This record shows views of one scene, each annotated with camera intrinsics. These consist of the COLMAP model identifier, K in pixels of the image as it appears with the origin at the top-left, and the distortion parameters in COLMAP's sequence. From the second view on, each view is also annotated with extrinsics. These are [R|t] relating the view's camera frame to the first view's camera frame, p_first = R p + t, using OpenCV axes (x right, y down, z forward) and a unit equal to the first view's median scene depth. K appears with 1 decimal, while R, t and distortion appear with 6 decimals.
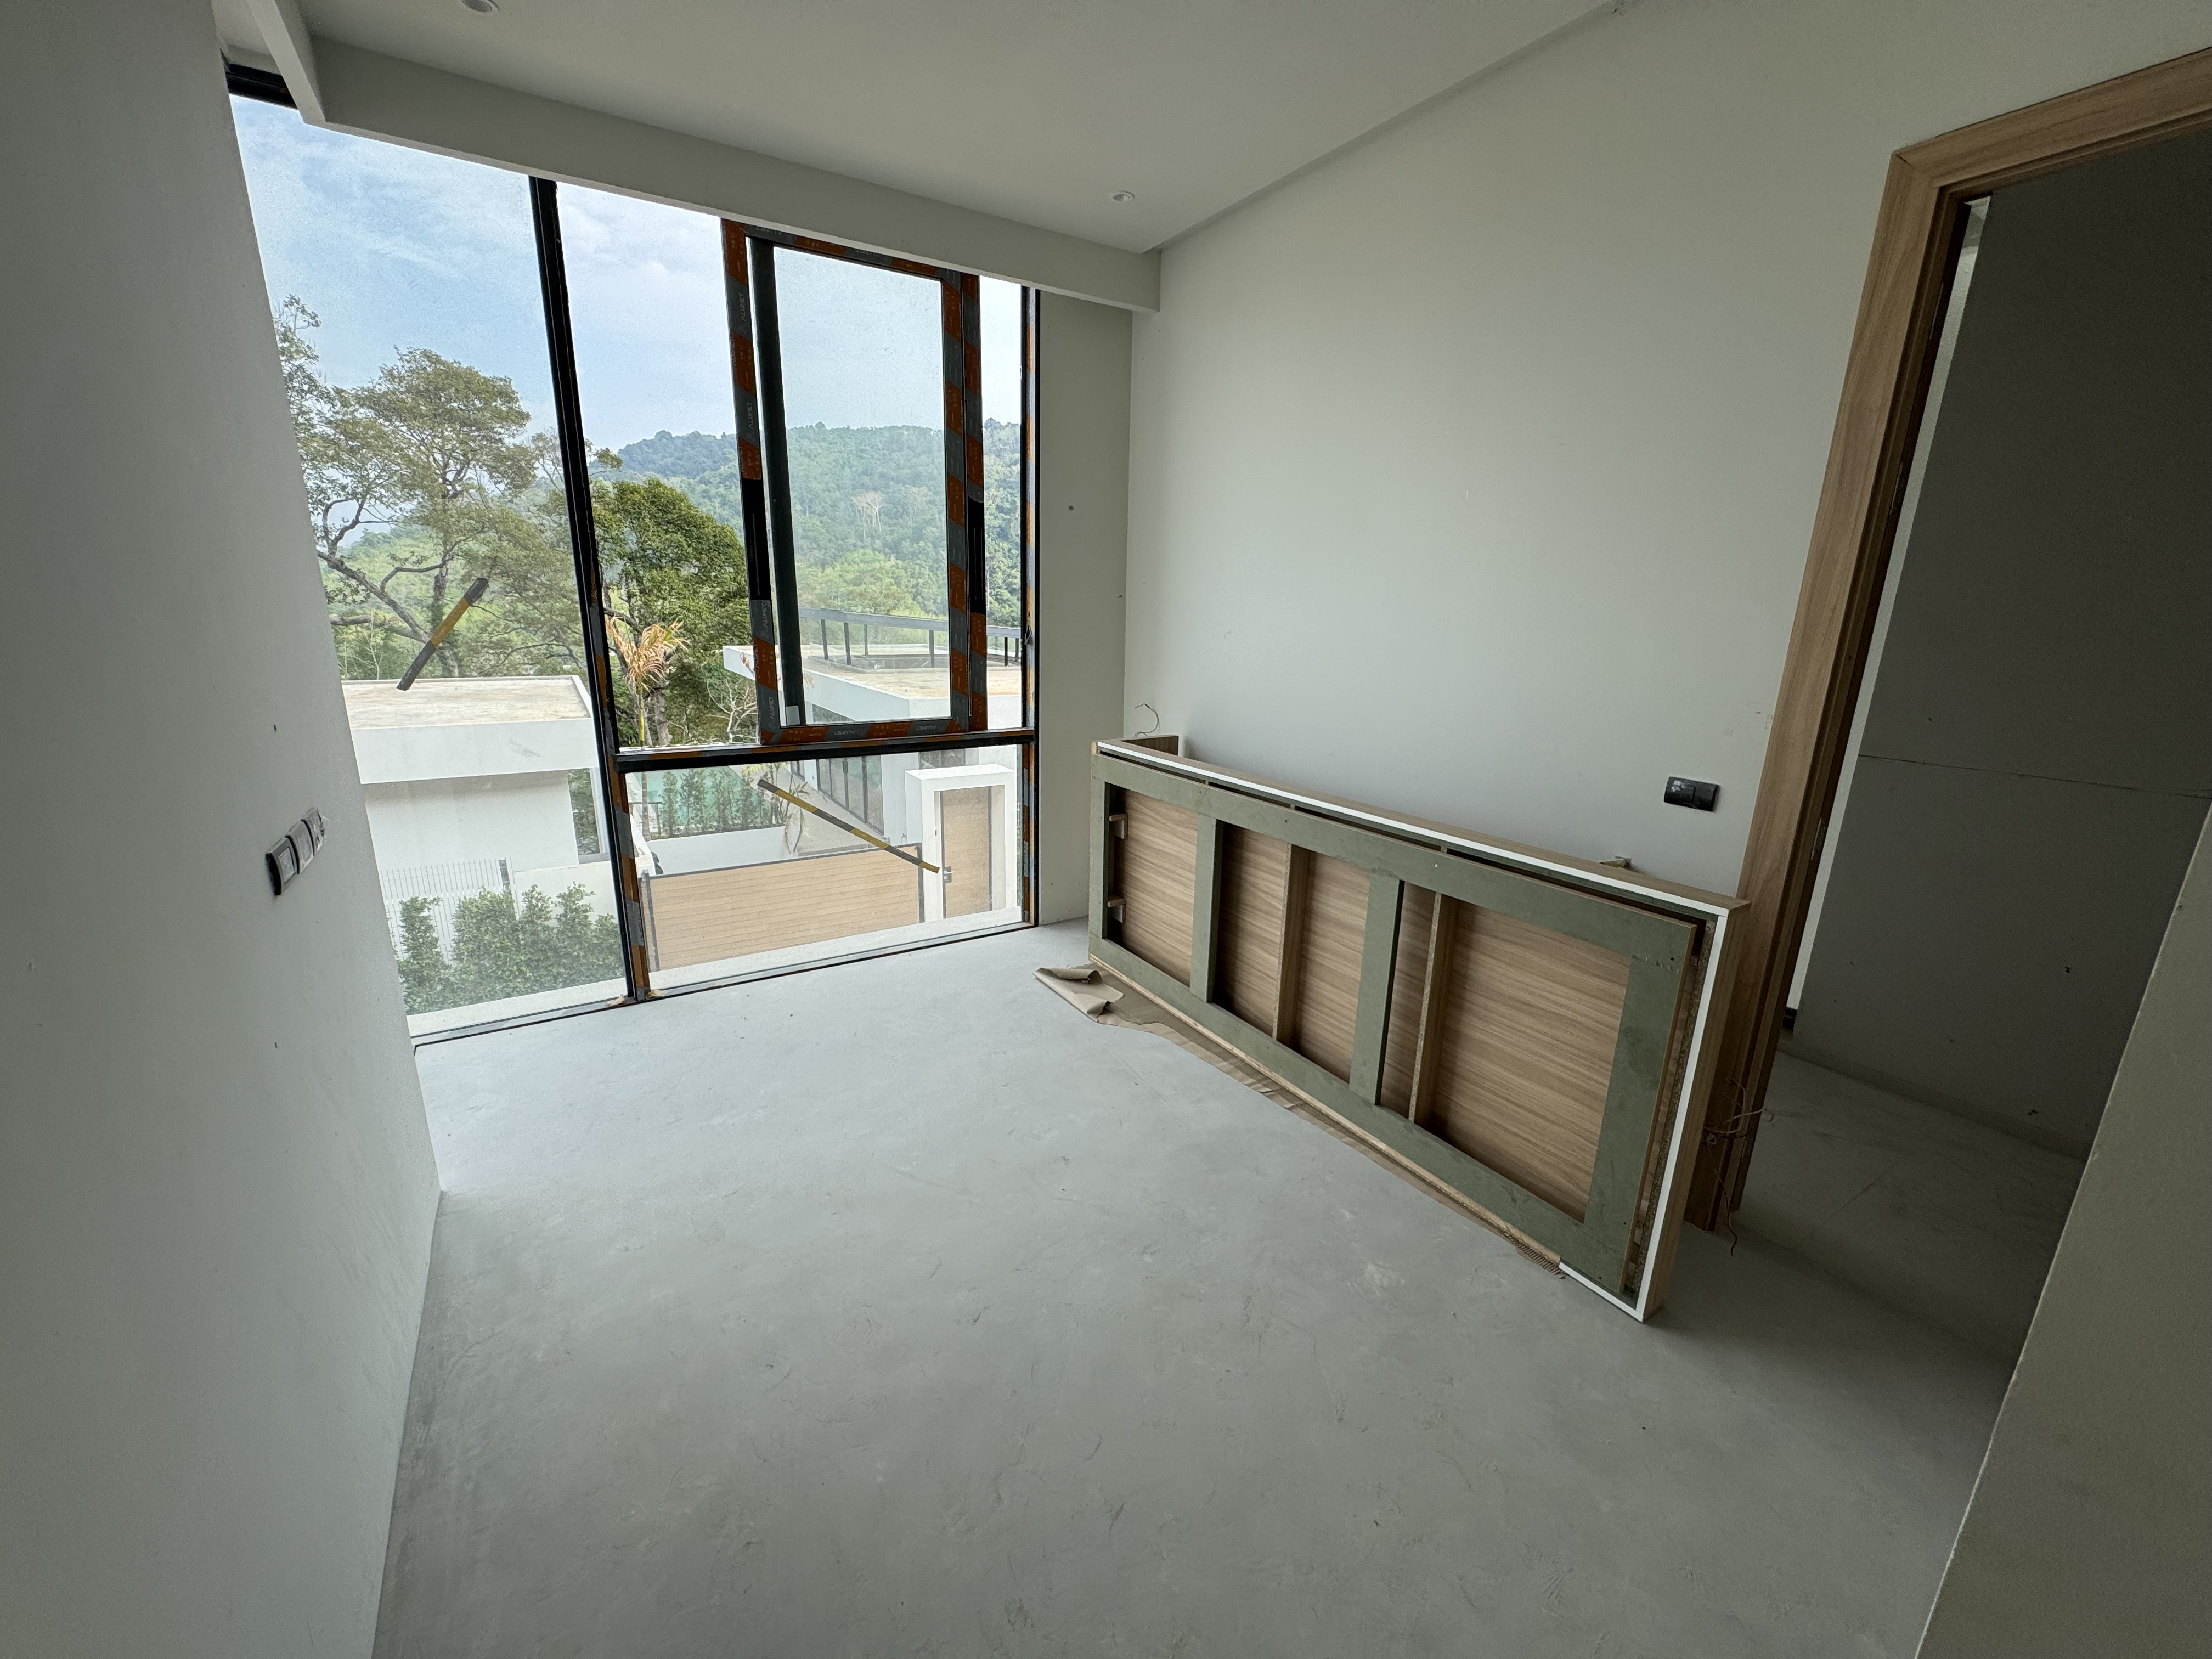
lens RADIAL K [[883.3, 0, 1103.3], [0, 883.3, 829.4], [0, 0, 1]] dist [-0.003326, 0.000967]
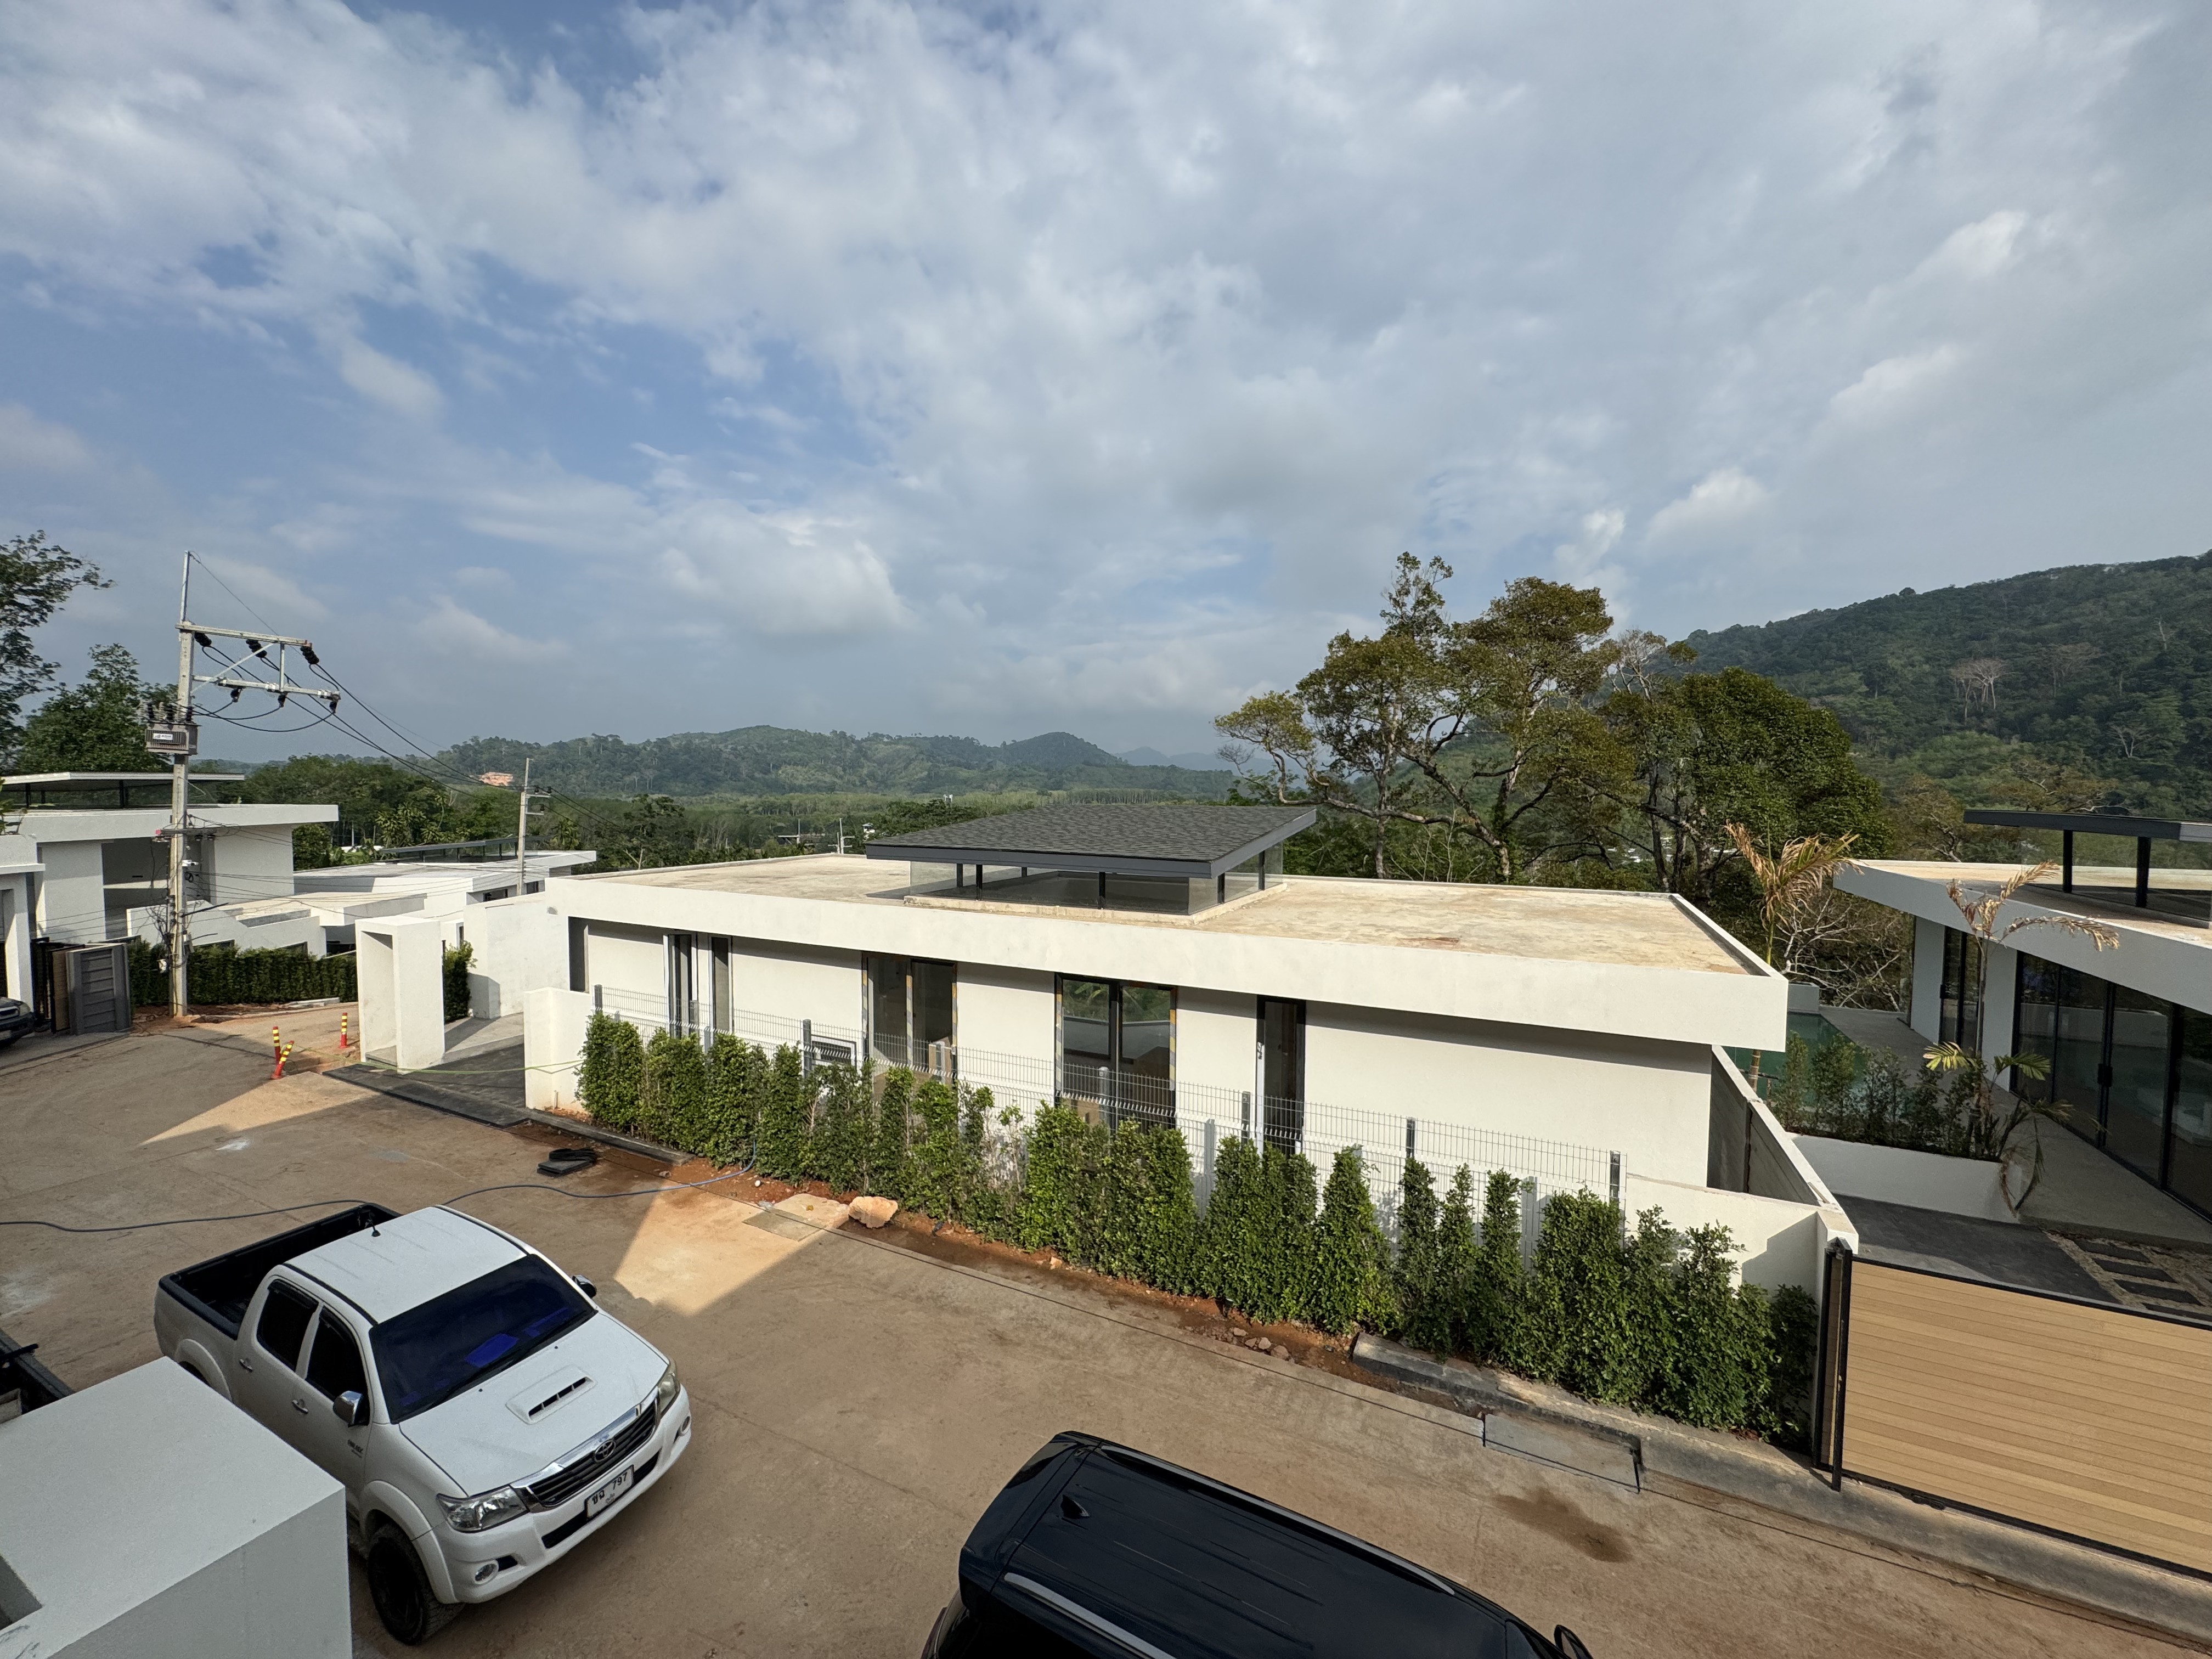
lens RADIAL K [[883.3, 0, 1103.3], [0, 883.3, 829.4], [0, 0, 1]] dist [-0.003326, 0.000967]
pose [[0.520087, 0.022326, -0.853822, -0.289255], [-0.206856, 0.973190, -0.100555, -0.066310], [0.828686, 0.228915, 0.510762, 0.218935]]
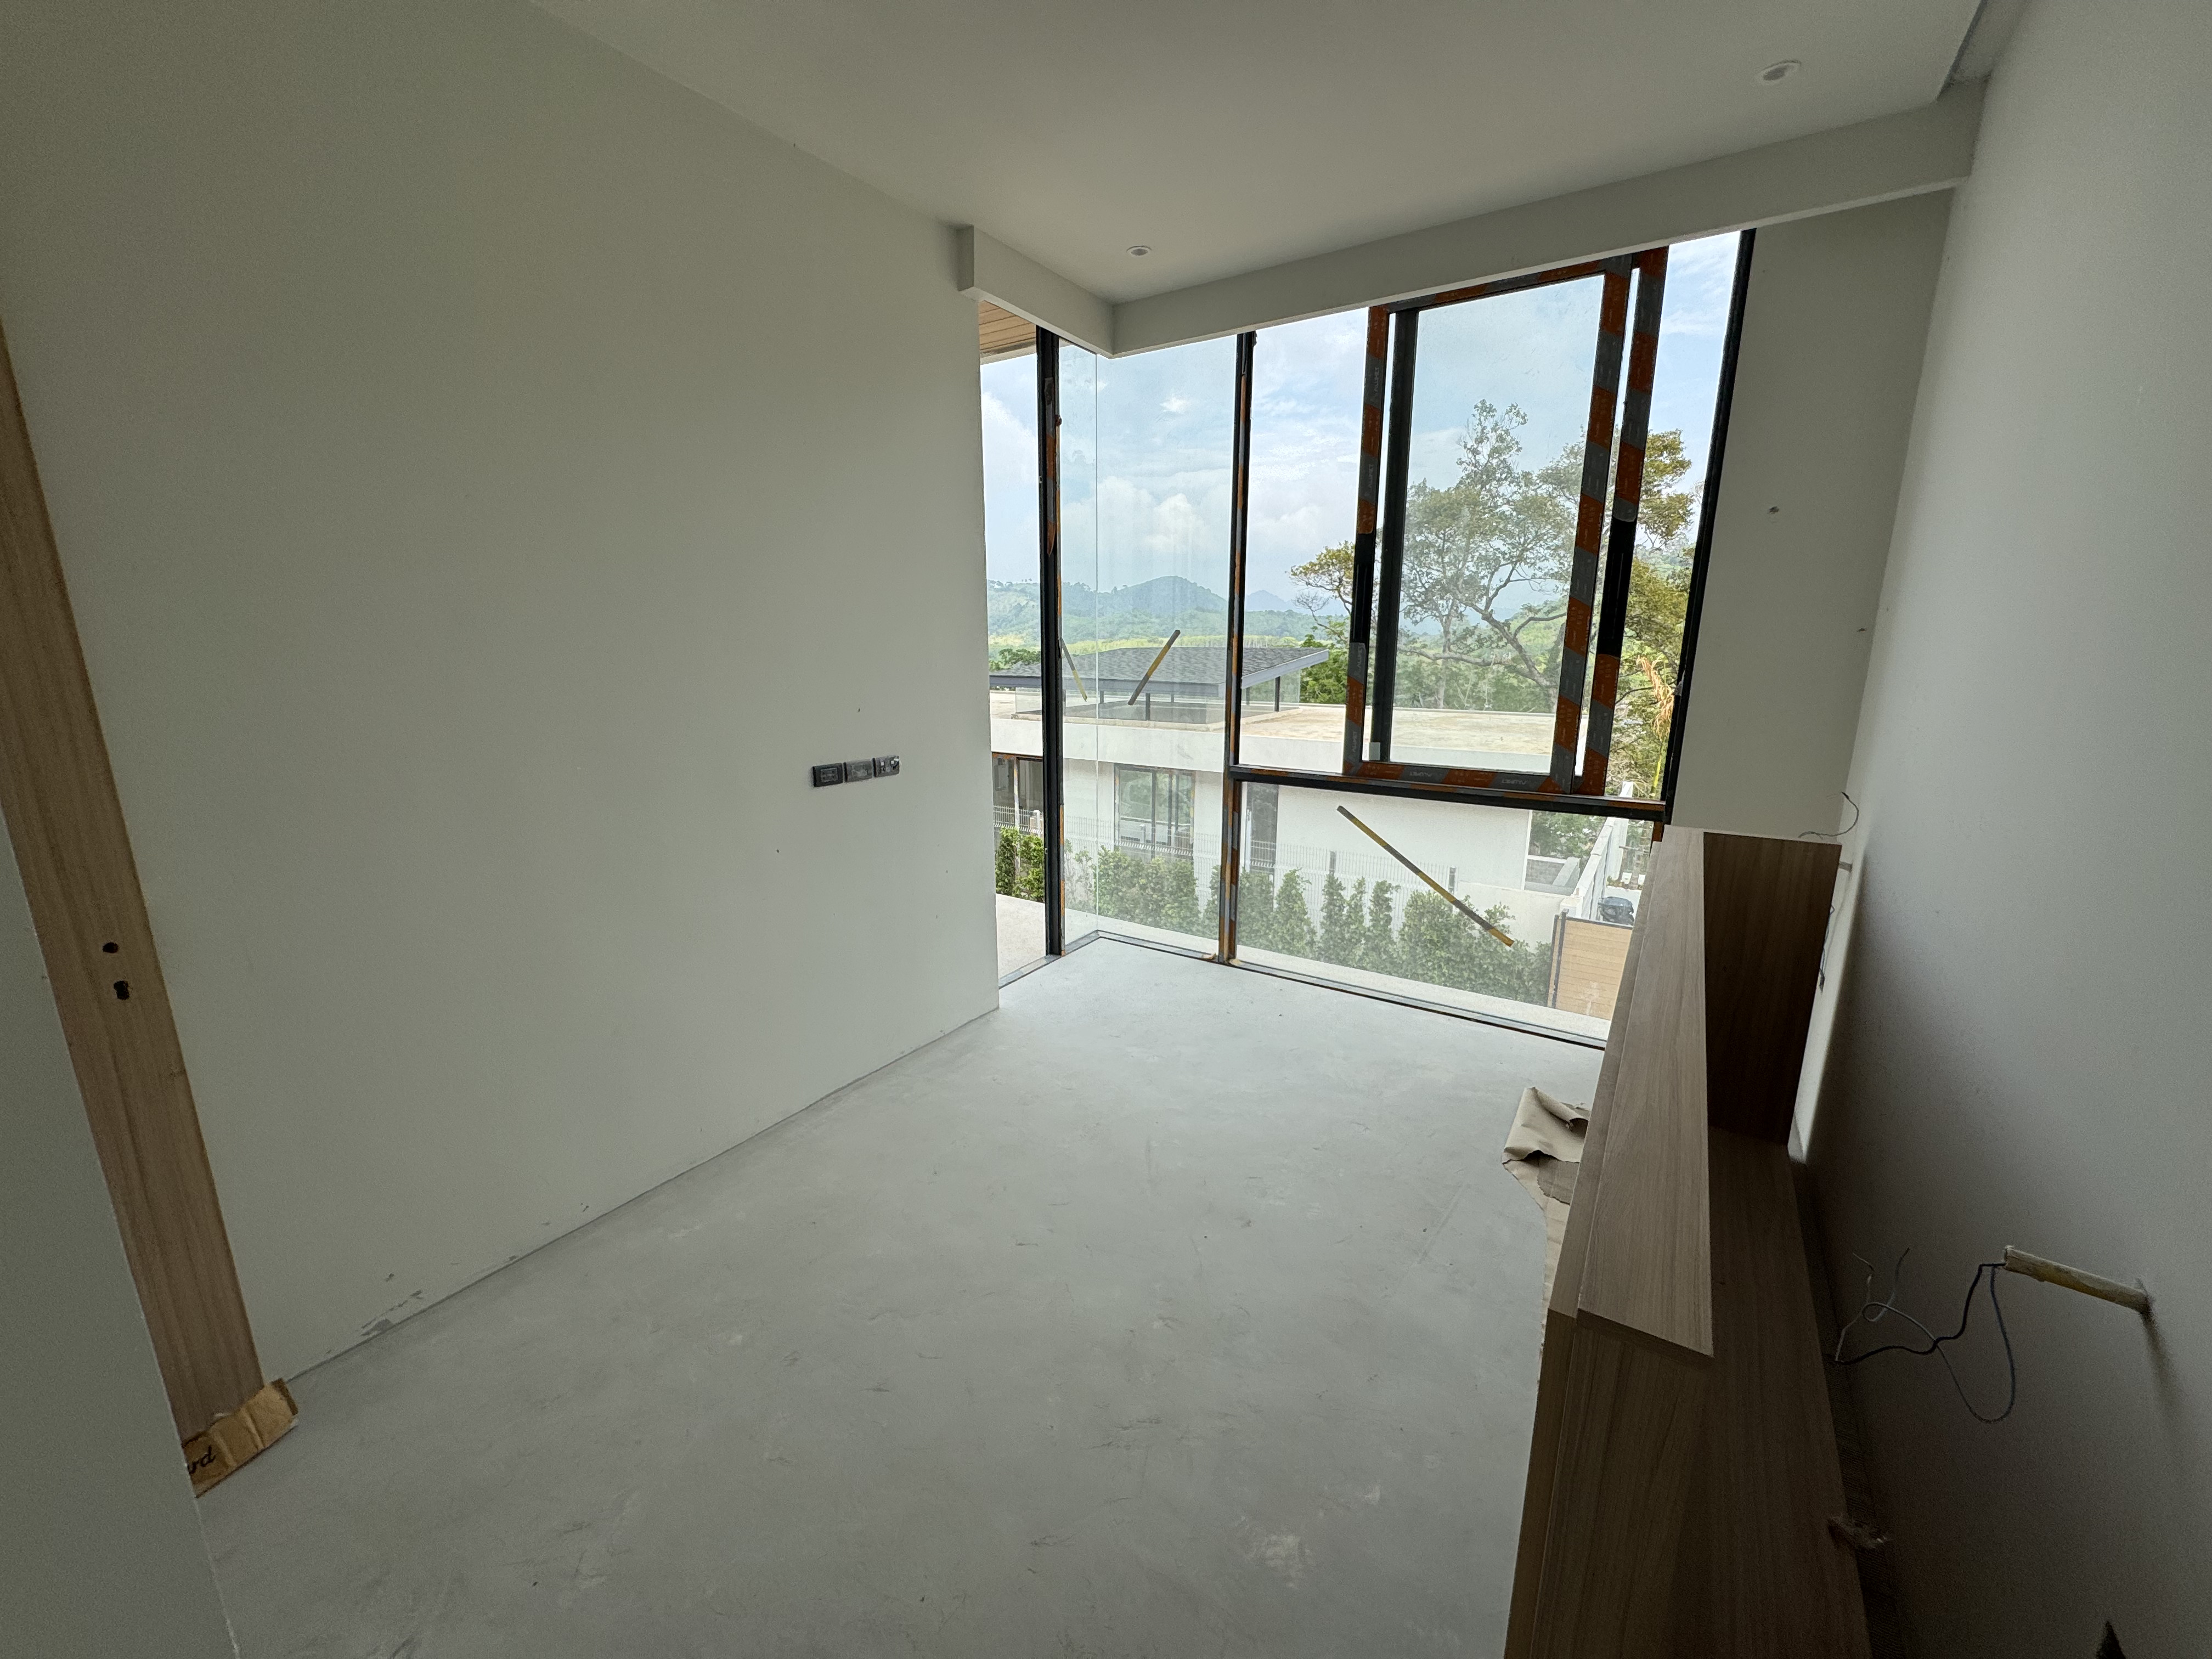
lens RADIAL K [[880.3, 0, 1106.0], [0, 880.3, 829.5], [0, 0, 1]] dist [0.000950, 0.000361]
pose [[0.412094, 0.177404, -0.893704, 0.154071], [-0.218614, 0.971462, 0.092034, -0.021342], [0.884526, 0.157449, 0.439116, 0.088311]]
